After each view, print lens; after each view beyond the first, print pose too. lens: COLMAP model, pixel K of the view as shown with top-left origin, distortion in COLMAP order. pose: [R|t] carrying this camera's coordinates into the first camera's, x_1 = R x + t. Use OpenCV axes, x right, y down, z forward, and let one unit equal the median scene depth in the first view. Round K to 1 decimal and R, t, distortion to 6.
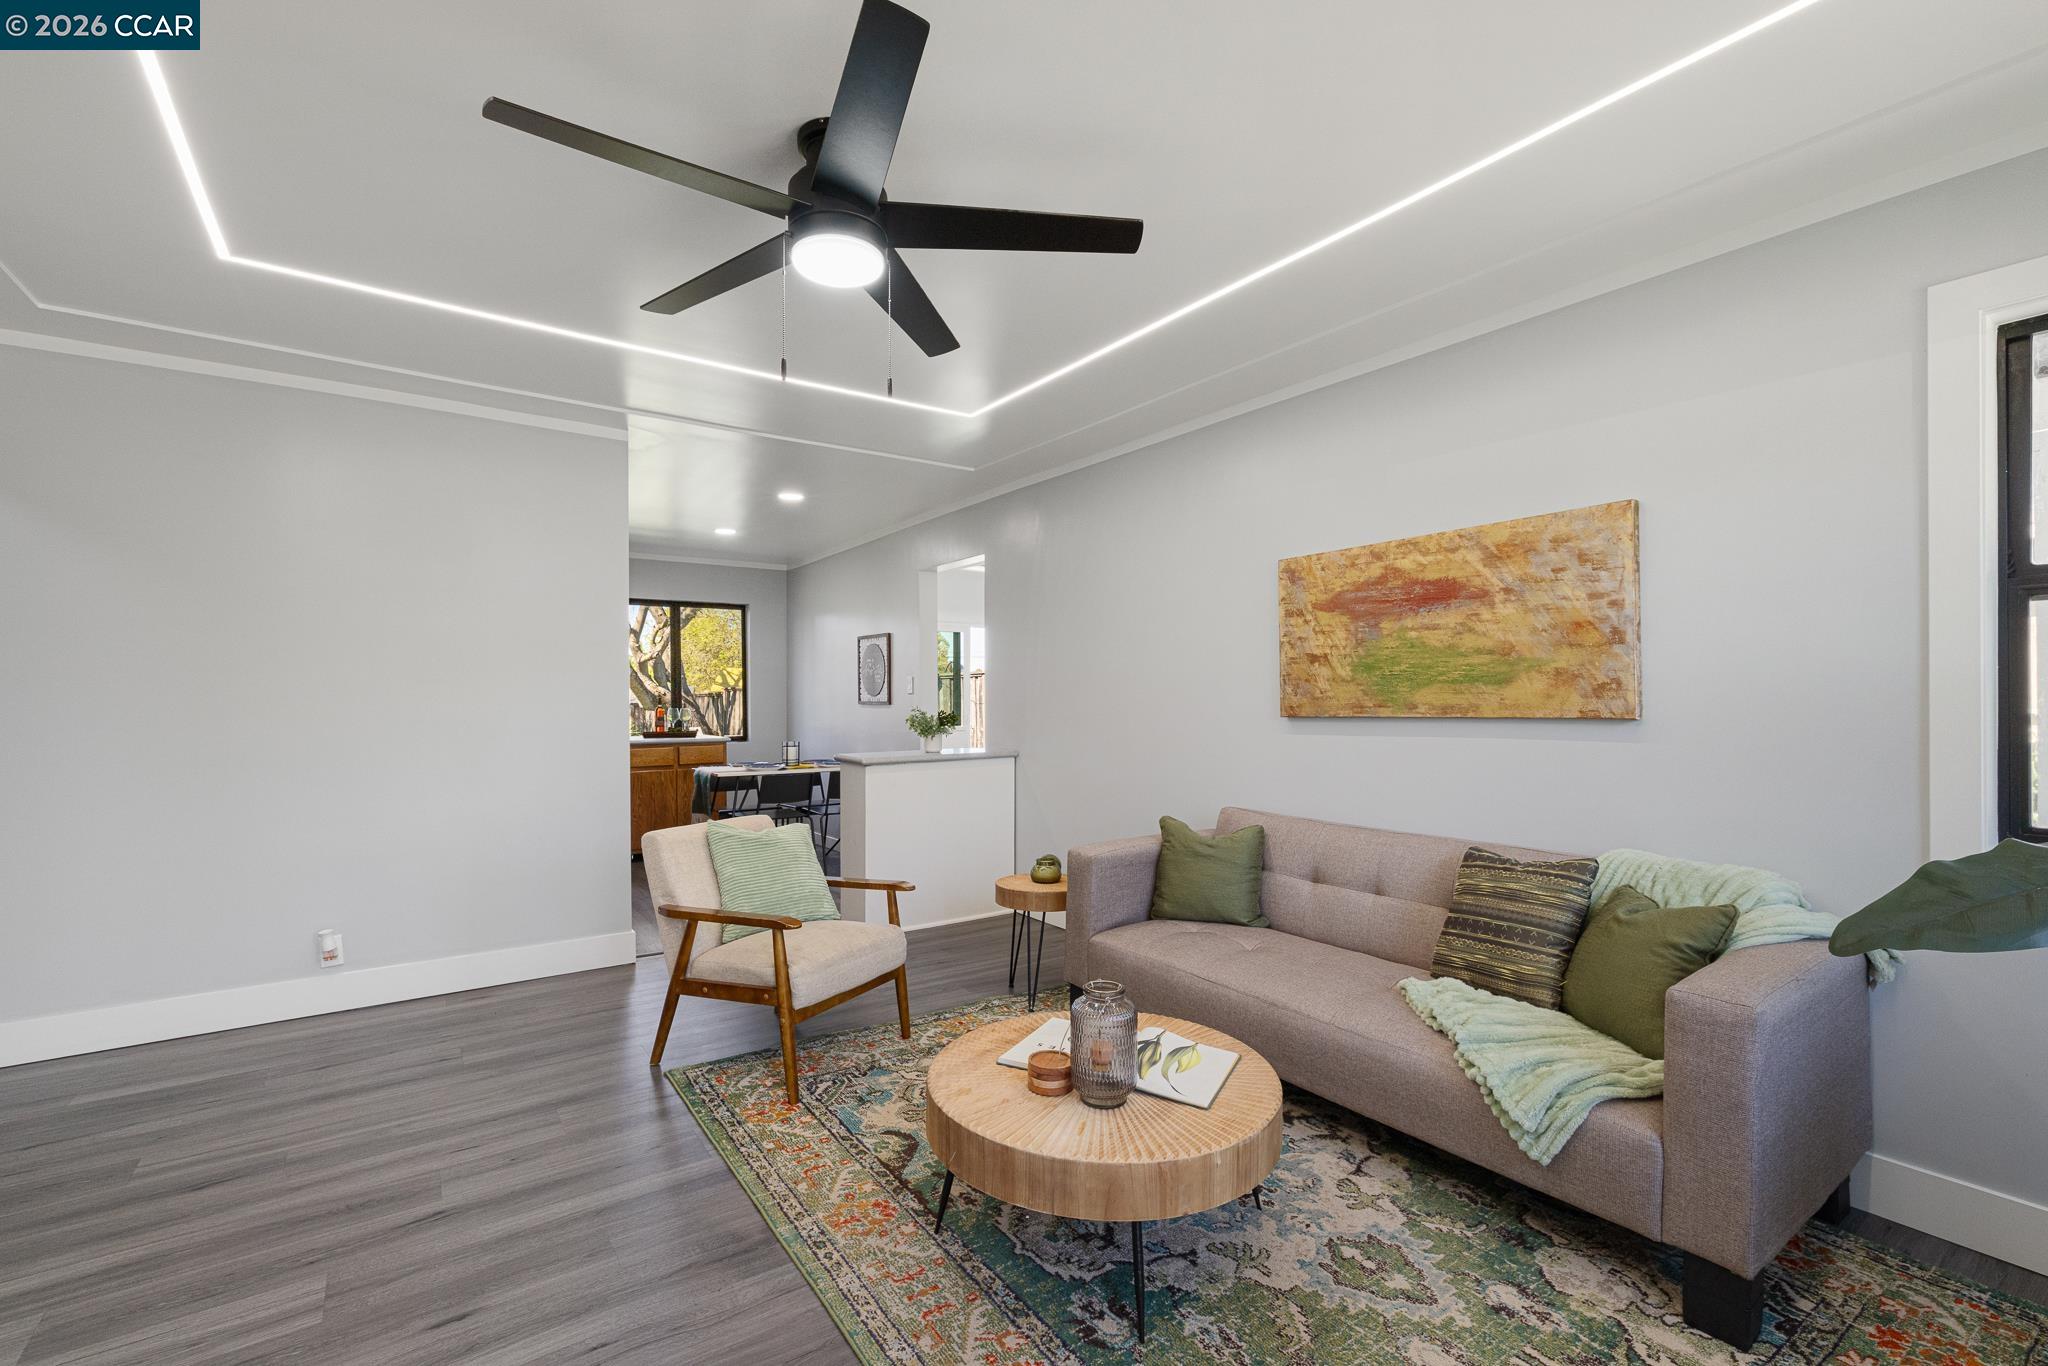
lens RADIAL K [[883.6, 0, 1024.9], [0, 883.6, 686.8], [0, 0, 1]] dist [-0.000292, 0.000109]
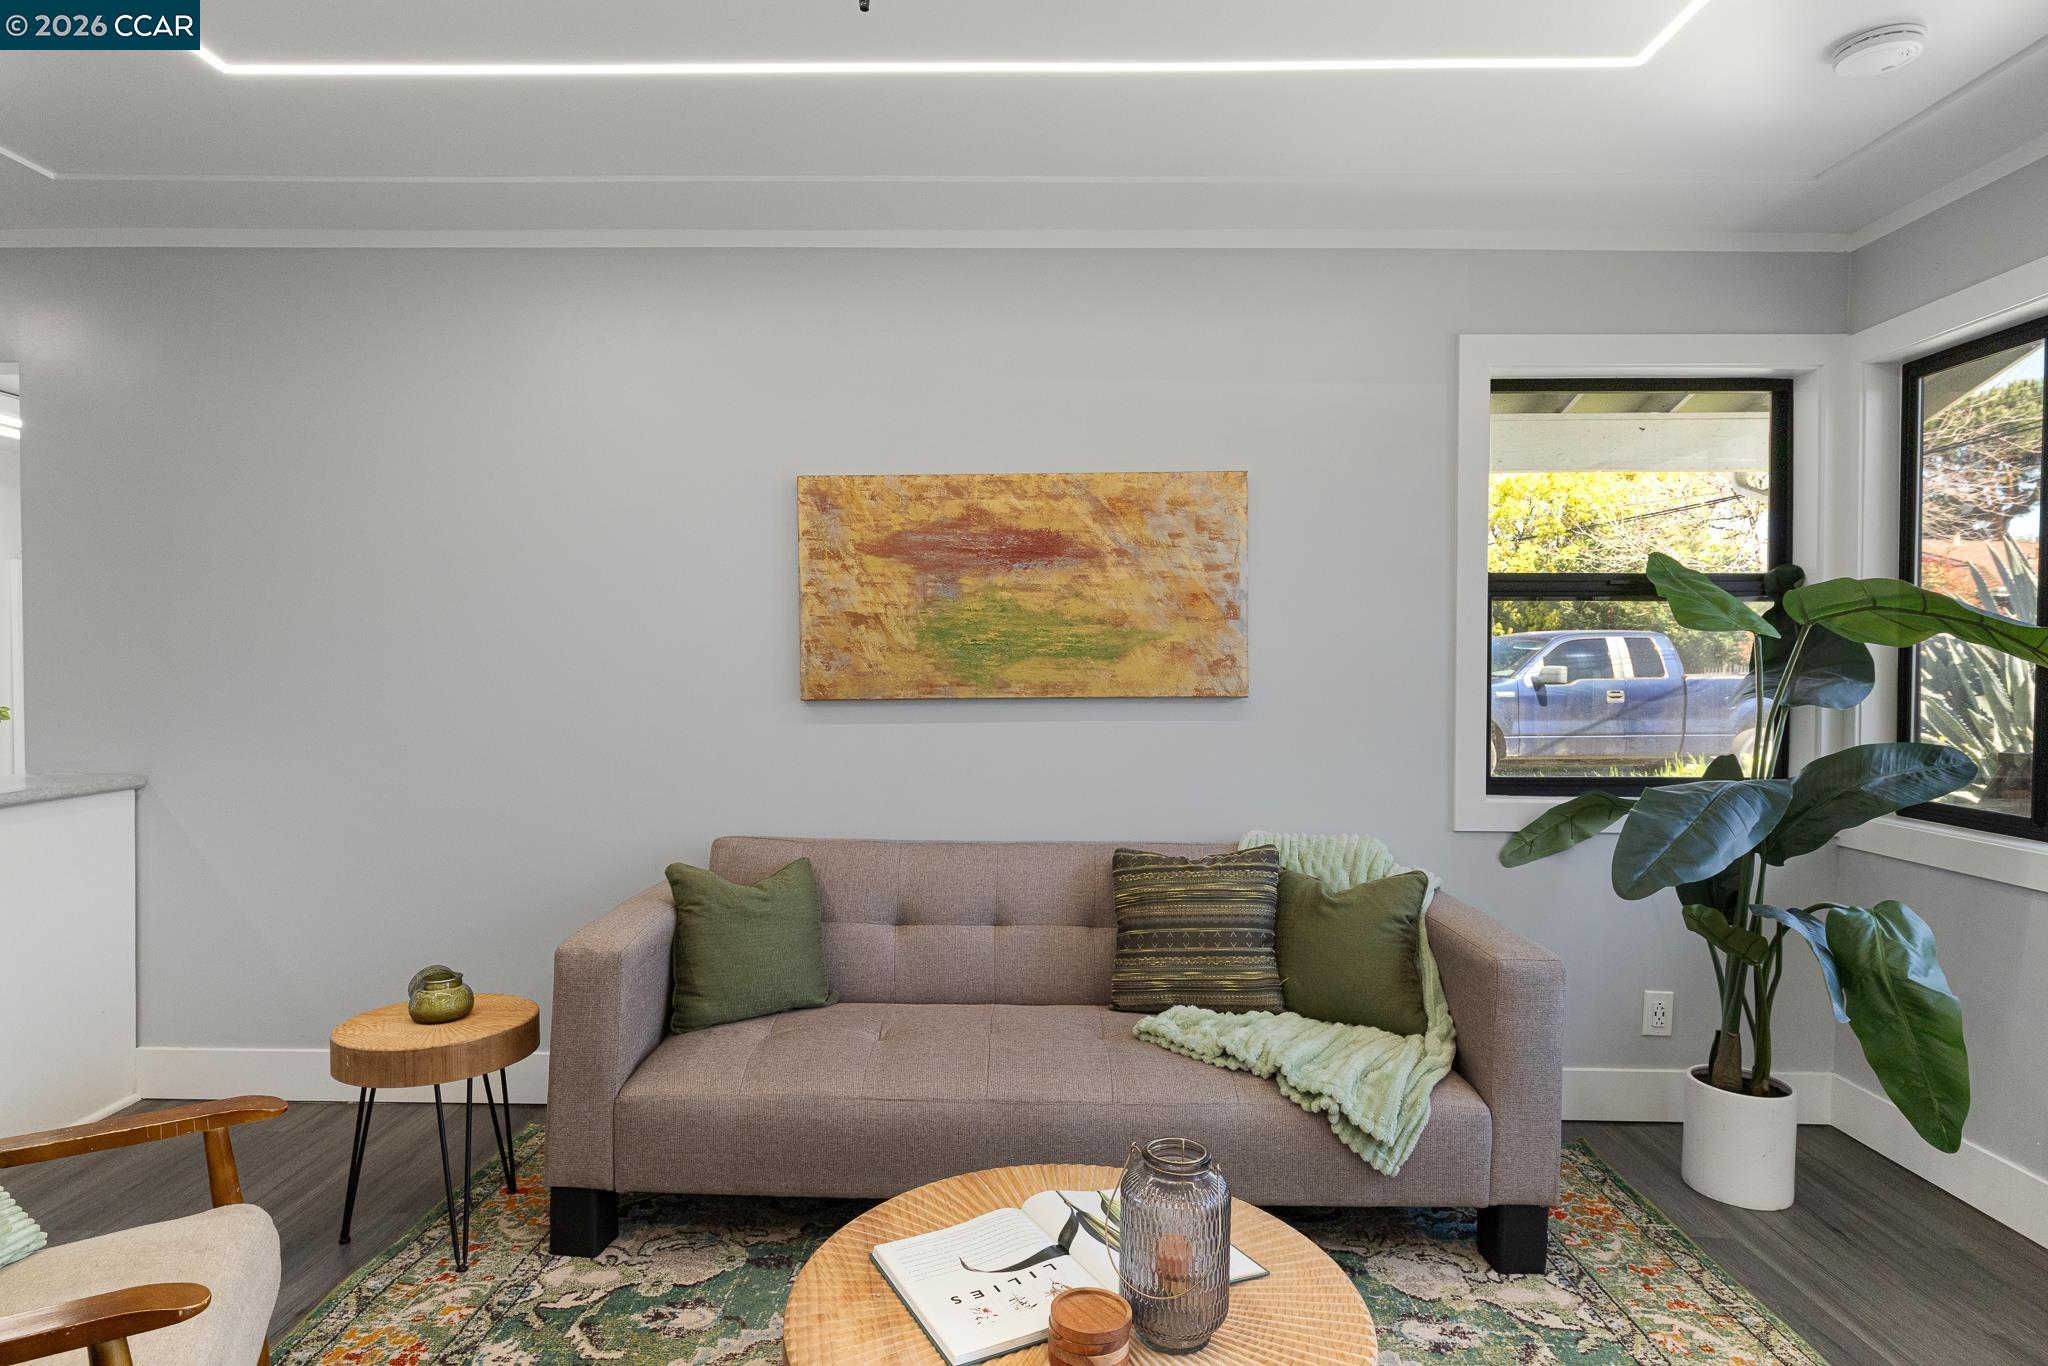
lens RADIAL K [[1096.6, 0, 1017.5], [0, 1096.6, 681.3], [0, 0, 1]] dist [-0.005933, 0.000011]
pose [[0.590706, -0.003899, 0.806878, -0.379424], [-0.015180, 0.999758, 0.015944, 0.003083], [-0.806744, -0.021666, 0.590503, 0.423634]]
